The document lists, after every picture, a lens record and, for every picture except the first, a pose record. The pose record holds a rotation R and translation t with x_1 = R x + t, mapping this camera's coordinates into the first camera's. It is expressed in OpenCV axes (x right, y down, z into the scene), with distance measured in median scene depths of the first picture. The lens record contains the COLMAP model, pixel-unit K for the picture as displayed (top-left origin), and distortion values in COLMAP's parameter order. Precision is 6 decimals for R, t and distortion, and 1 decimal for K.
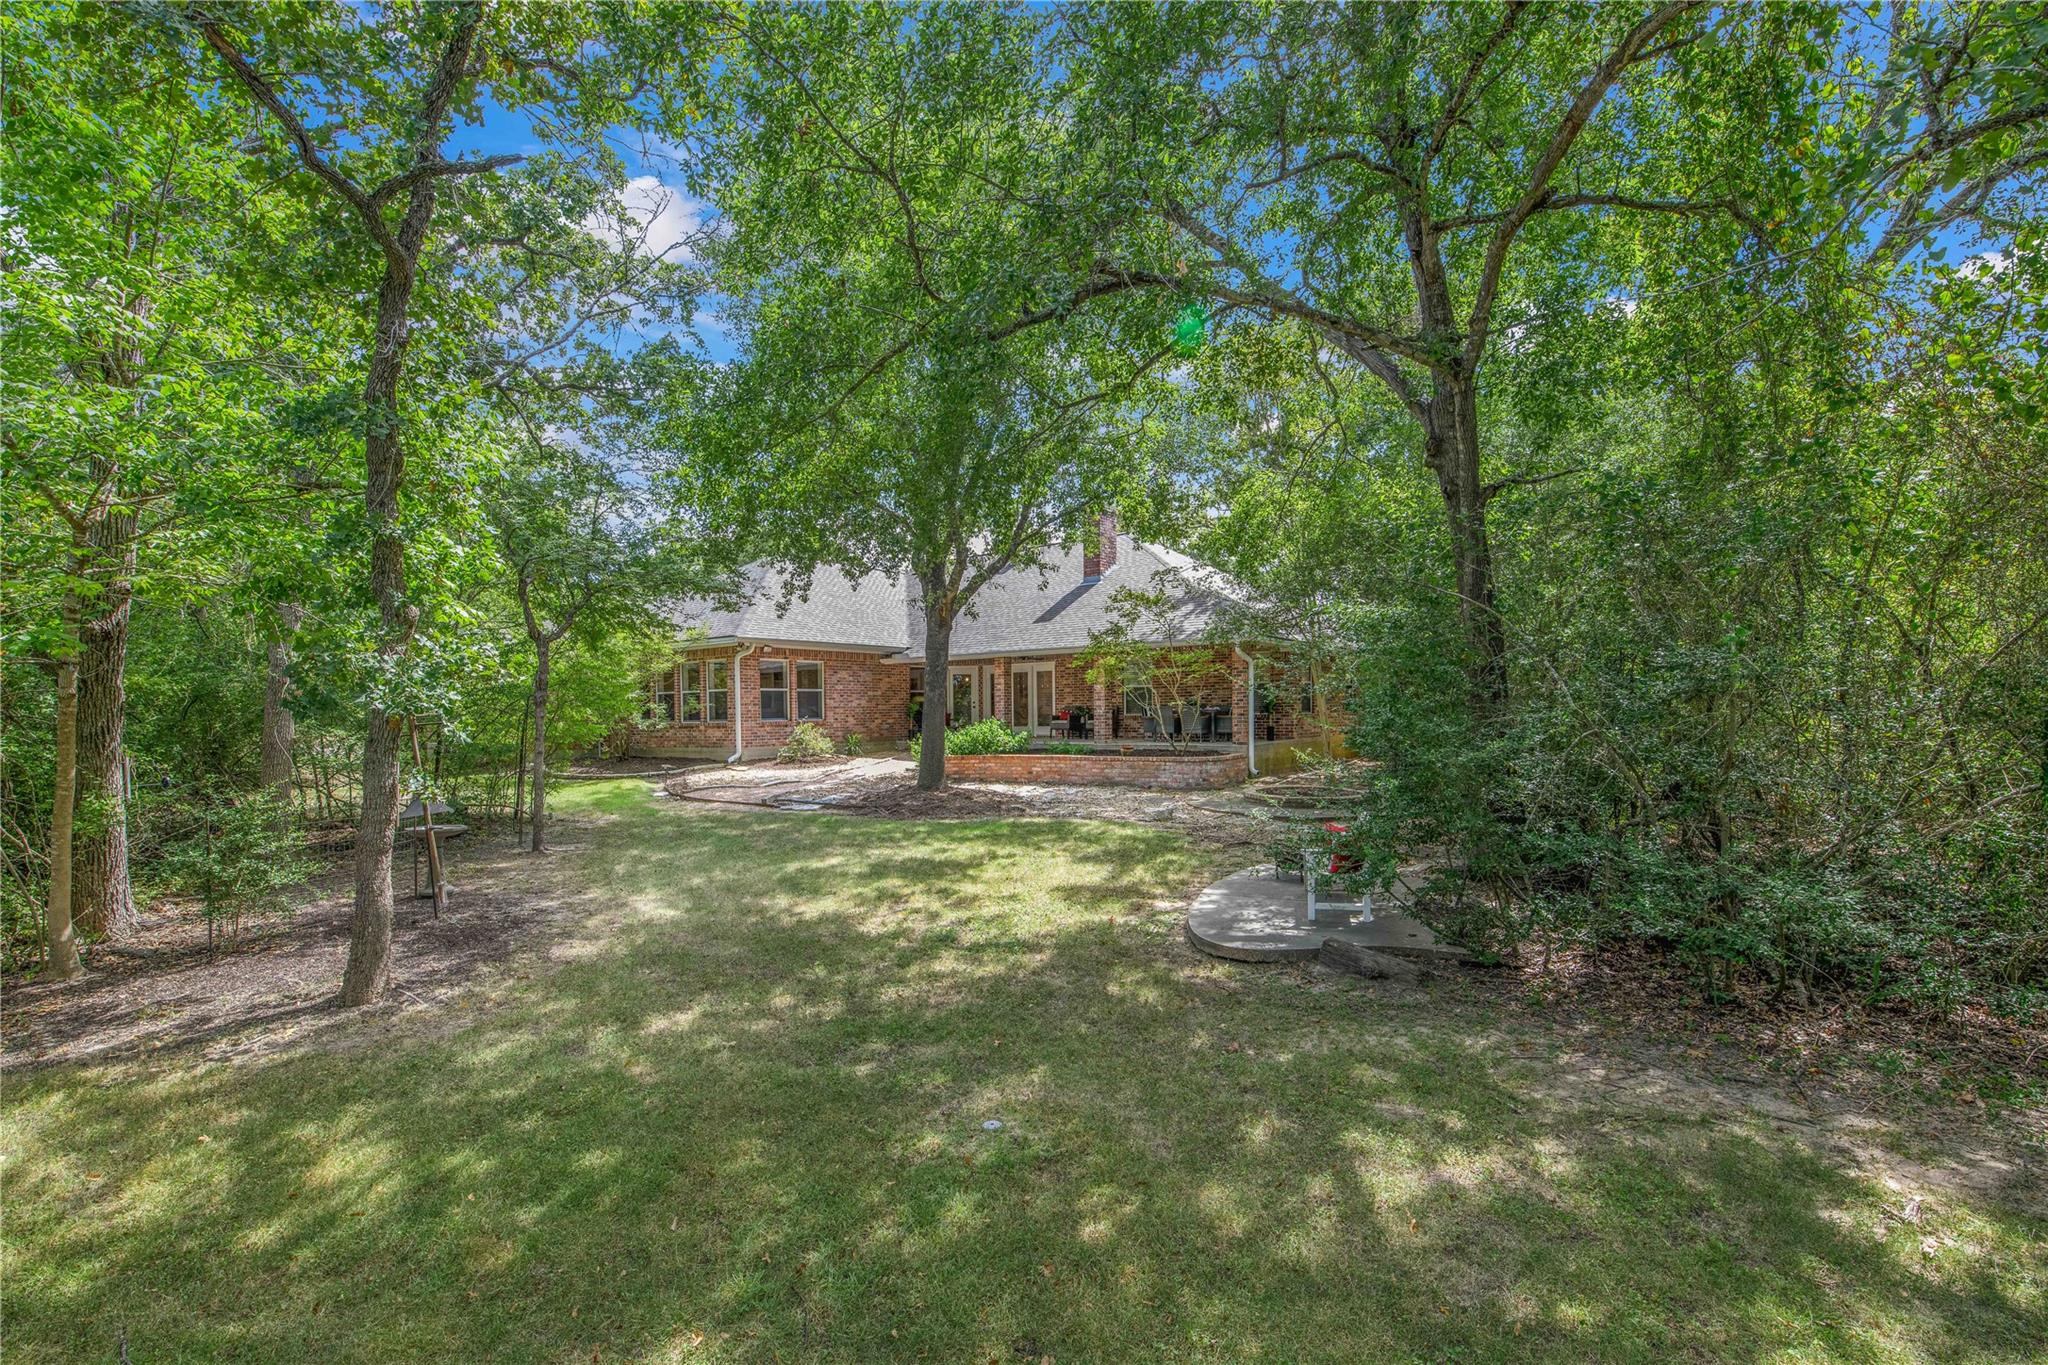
lens RADIAL K [[901.5, 0, 1030.4], [0, 901.5, 681.1], [0, 0, 1]] dist [0.000054, -0.000009]
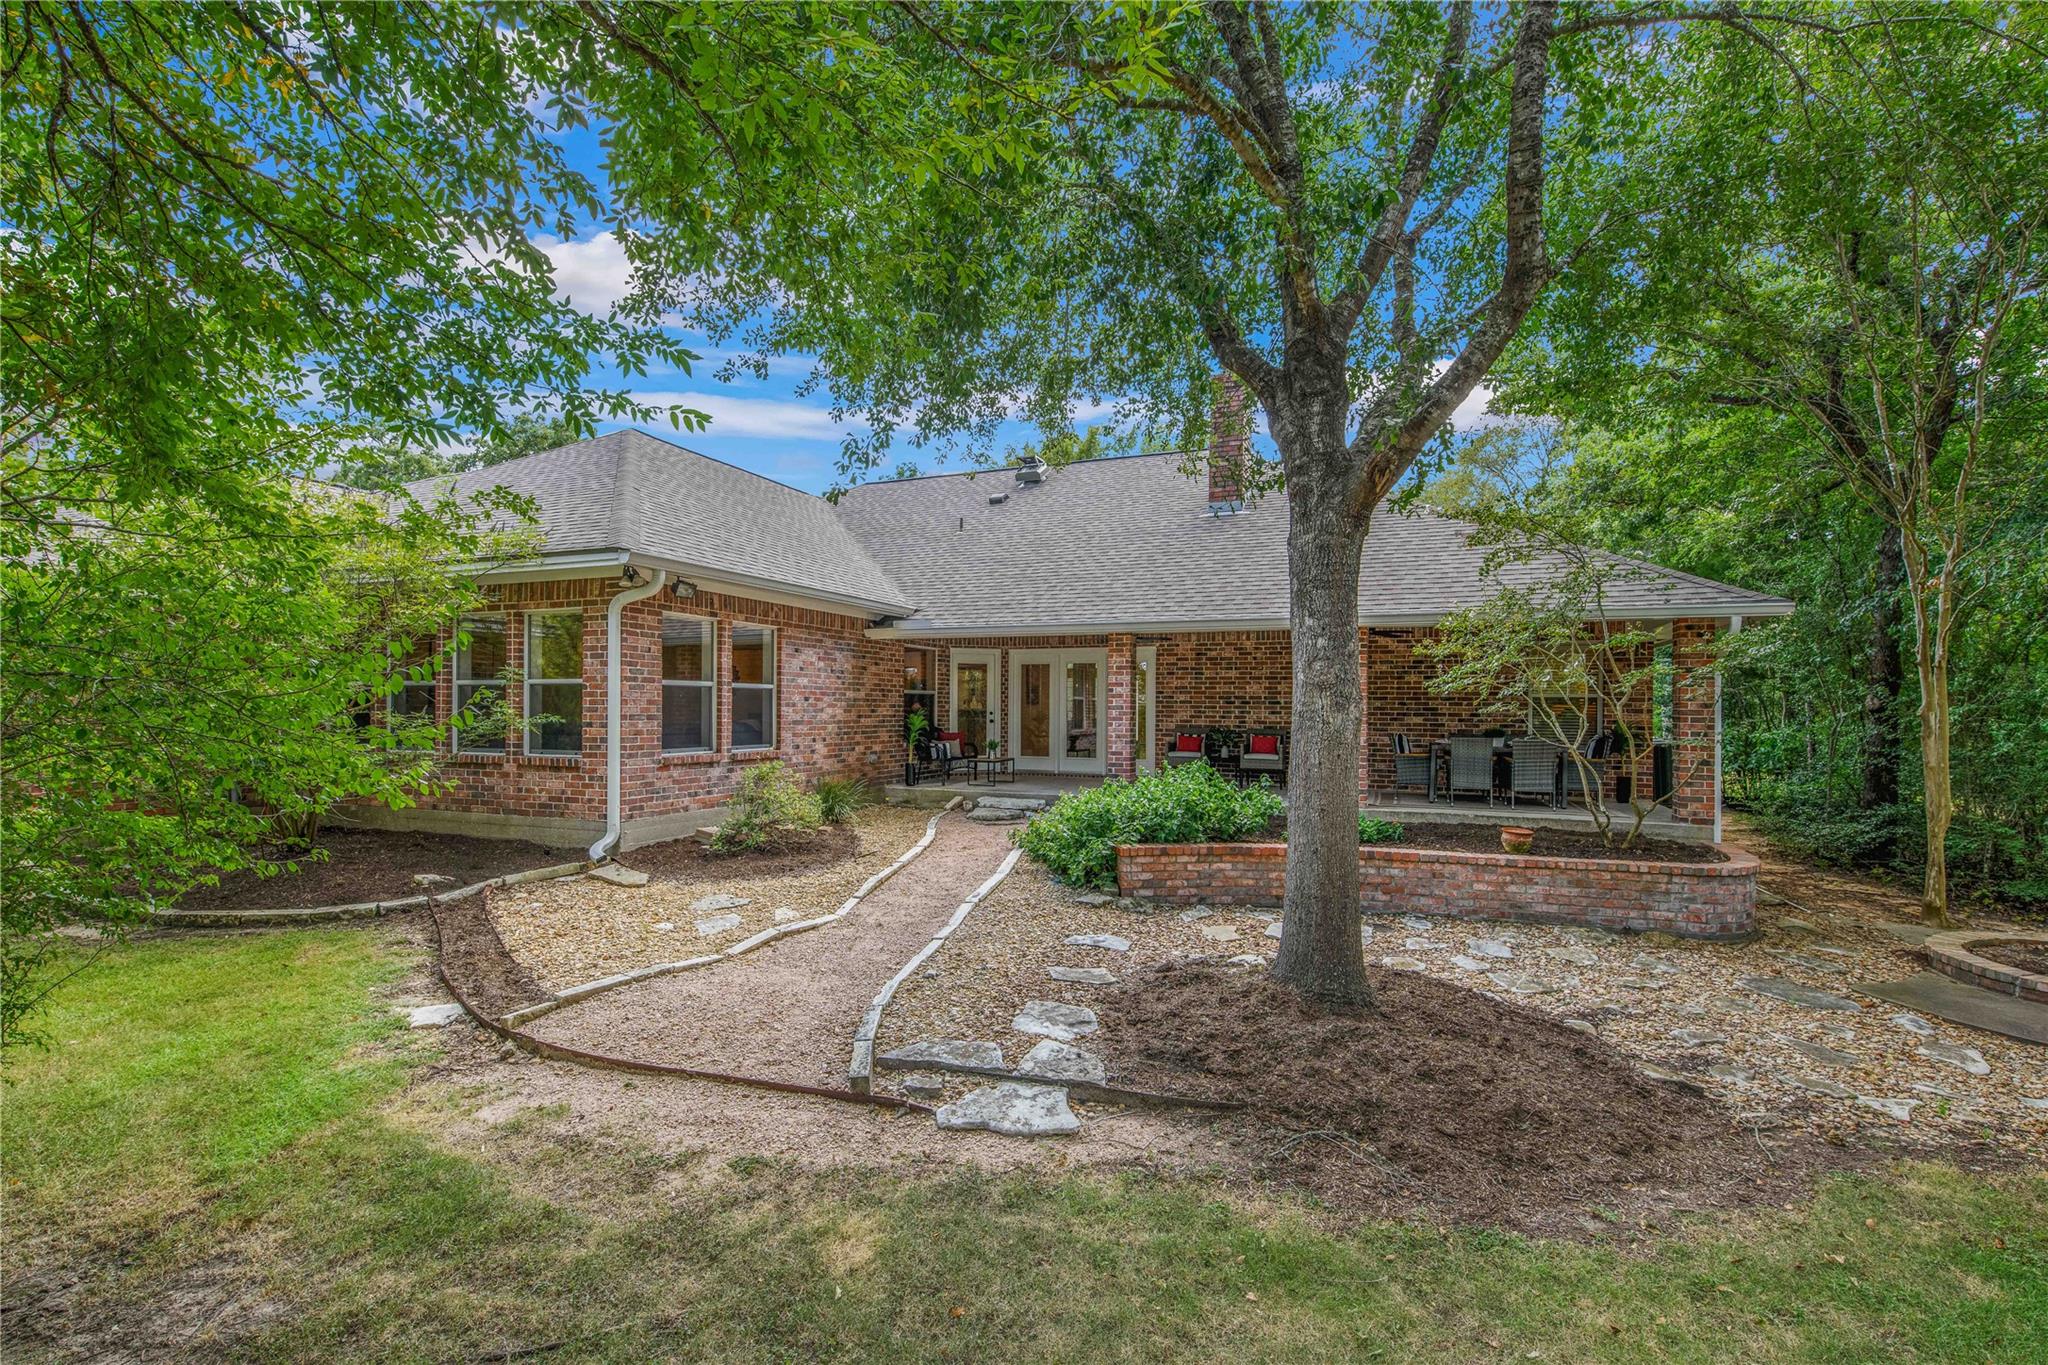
lens RADIAL K [[901.5, 0, 1016.9], [0, 901.5, 689.5], [0, 0, 1]] dist [0.000054, -0.000009]
pose [[0.967397, 0.032387, 0.251184, -0.240369], [-0.036773, 0.999242, 0.012788, 0.000705], [-0.250579, -0.021608, 0.967855, 0.528865]]
